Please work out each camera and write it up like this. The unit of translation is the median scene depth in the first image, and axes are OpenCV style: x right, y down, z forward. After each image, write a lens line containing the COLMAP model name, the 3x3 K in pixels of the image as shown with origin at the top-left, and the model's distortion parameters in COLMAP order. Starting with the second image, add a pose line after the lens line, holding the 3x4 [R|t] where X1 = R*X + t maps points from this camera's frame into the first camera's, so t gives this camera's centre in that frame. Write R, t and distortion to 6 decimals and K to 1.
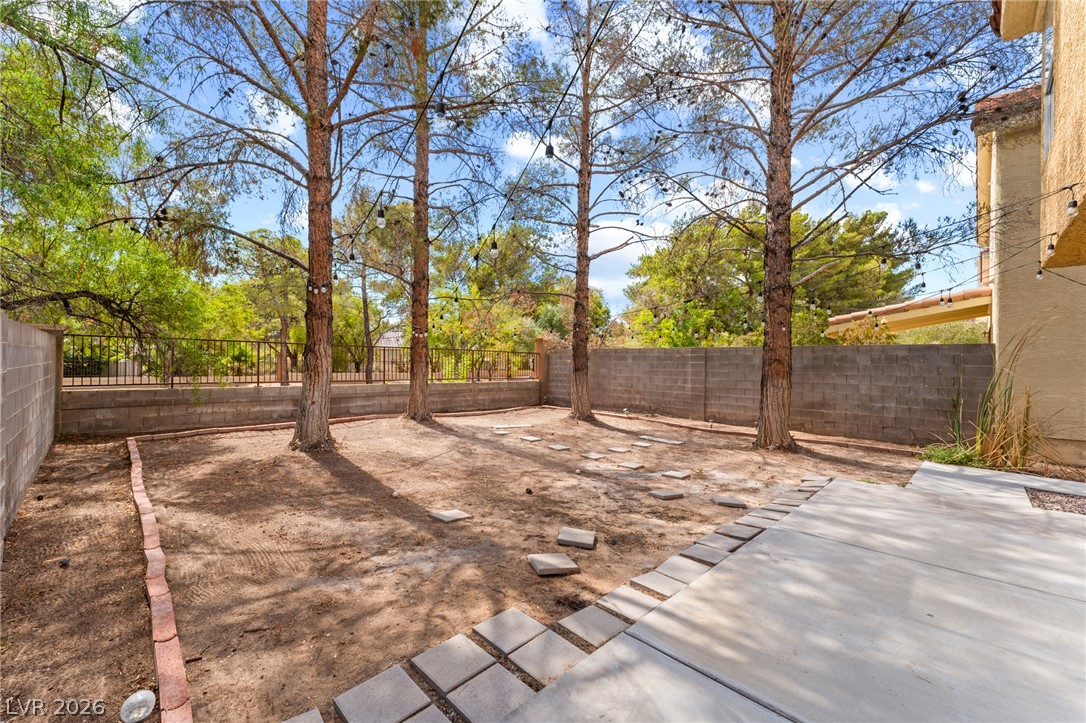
lens RADIAL K [[441.2, 0, 543.4], [0, 441.2, 343.1], [0, 0, 1]] dist [-0.000919, -0.000168]
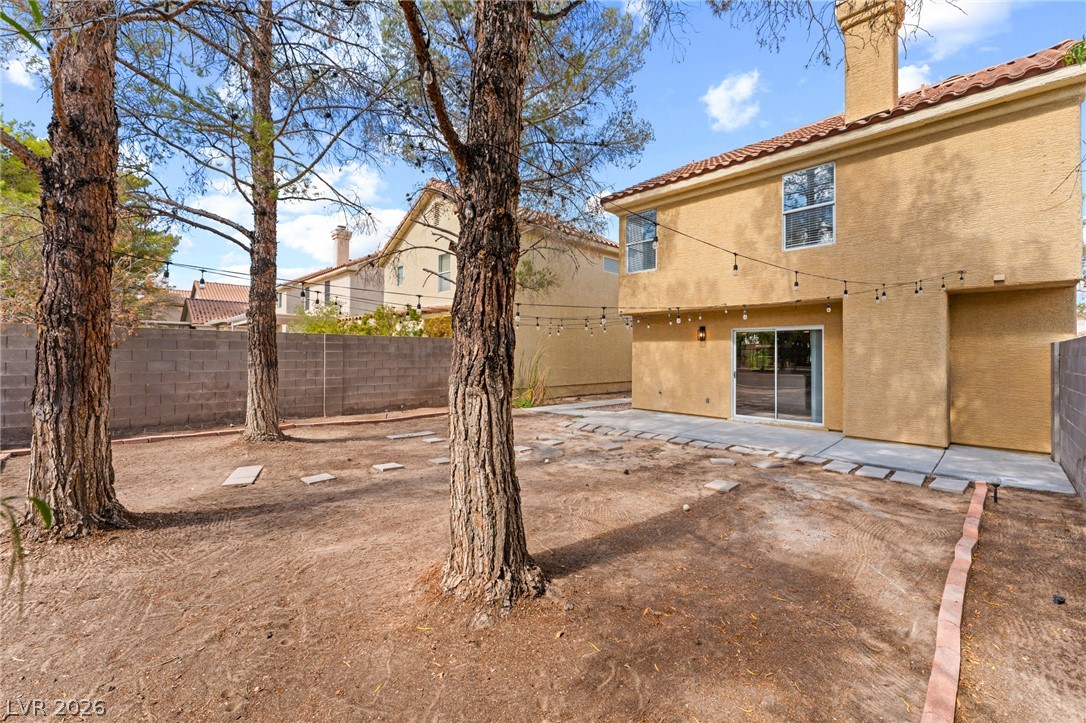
lens RADIAL K [[445.6, 0, 544.4], [0, 445.6, 354.0], [0, 0, 1]] dist [-0.000744, 0.000188]
pose [[0.002122, -0.017193, 0.999850, -1.542541], [-0.052245, 0.998485, 0.017281, 0.032154], [-0.998632, -0.052274, 0.001220, 1.609512]]
